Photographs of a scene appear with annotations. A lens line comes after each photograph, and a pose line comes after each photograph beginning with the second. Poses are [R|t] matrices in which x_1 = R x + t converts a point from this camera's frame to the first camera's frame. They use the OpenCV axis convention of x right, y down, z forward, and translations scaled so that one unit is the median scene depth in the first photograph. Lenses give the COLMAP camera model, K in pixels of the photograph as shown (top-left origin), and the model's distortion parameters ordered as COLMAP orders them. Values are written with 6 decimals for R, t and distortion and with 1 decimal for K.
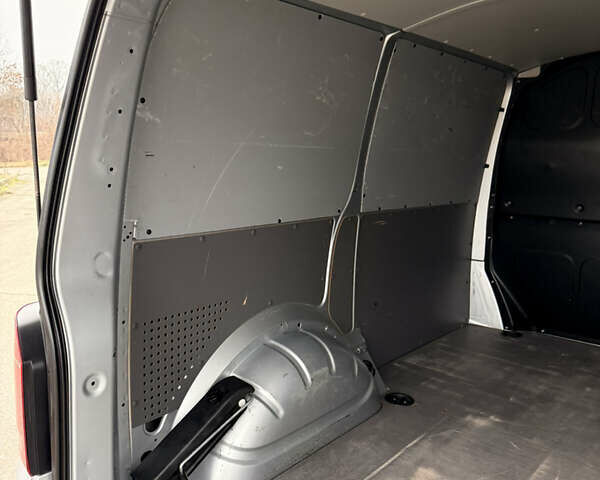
lens RADIAL K [[555.1, 0, 302.0], [0, 555.1, 242.4], [0, 0, 1]] dist [0.029467, 0.000000]
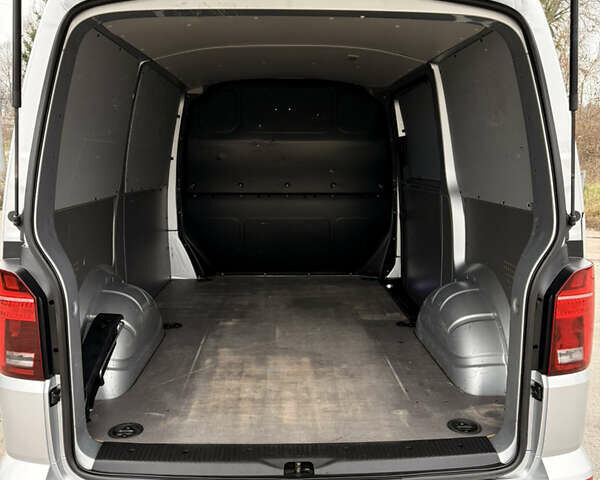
lens RADIAL K [[509.8, 0, 299.3], [0, 509.8, 240.1], [0, 0, 1]] dist [0.037729, 0.003216]
pose [[0.757058, -0.126375, 0.641010, -0.269622], [0.119408, 0.991353, 0.054419, 0.028376], [-0.642344, 0.035343, 0.765601, -0.134016]]
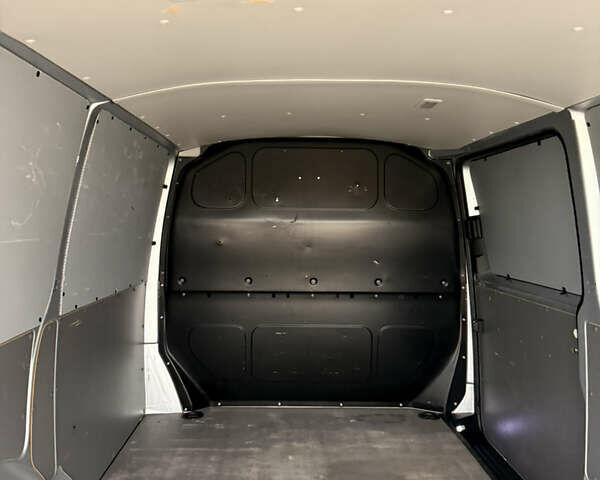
lens RADIAL K [[555.1, 0, 303.2], [0, 555.1, 237.4], [0, 0, 1]] dist [0.029467, 0.000000]
pose [[0.759917, -0.032966, 0.649183, -0.103286], [0.112194, 0.990376, -0.081039, -0.044532], [-0.640264, 0.134418, 0.756303, 0.122083]]
